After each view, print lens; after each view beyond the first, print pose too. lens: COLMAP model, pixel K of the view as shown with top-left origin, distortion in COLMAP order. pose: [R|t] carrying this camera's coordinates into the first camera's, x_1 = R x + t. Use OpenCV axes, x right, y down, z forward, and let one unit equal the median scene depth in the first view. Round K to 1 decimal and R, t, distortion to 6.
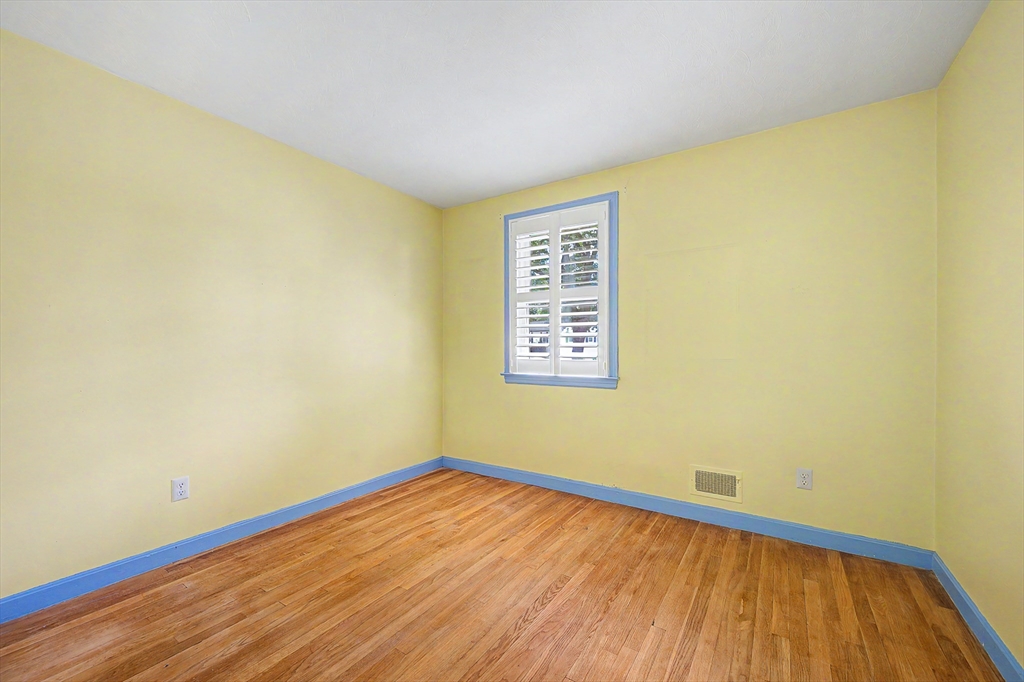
lens RADIAL K [[409.7, 0, 512.0], [0, 409.7, 341.0], [0, 0, 1]] dist [0.000047, -0.000492]
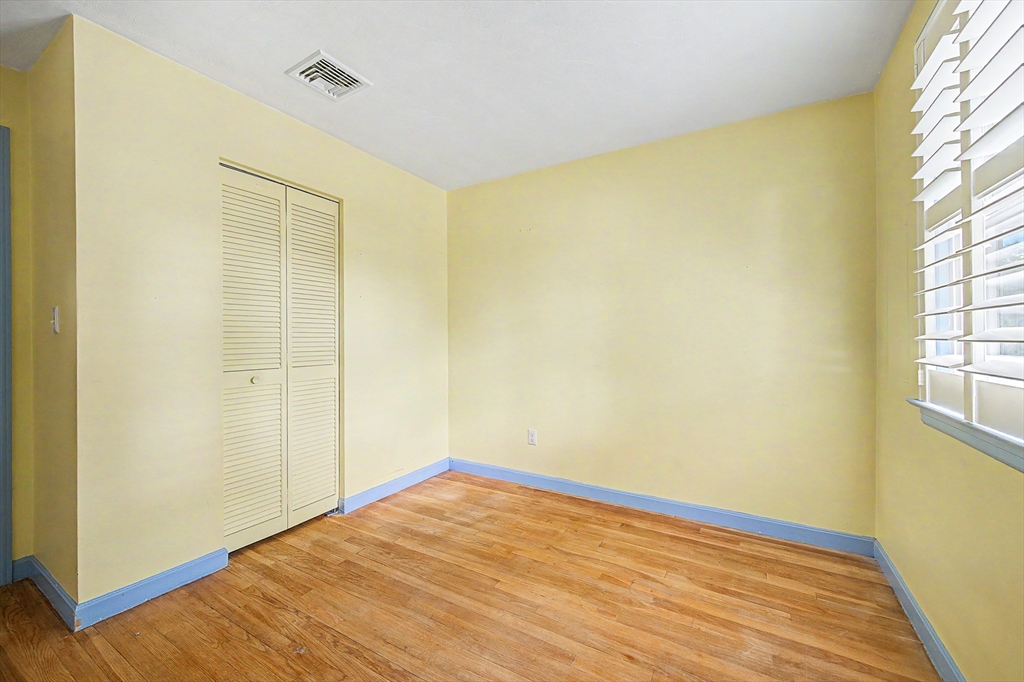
lens RADIAL K [[404.9, 0, 511.1], [0, 404.9, 342.5], [0, 0, 1]] dist [0.003308, -0.002191]
pose [[0.047803, 0.010764, -0.998799, 0.522950], [0.014811, 0.999824, 0.011484, 0.007518], [0.998747, -0.015342, 0.047636, 0.738762]]
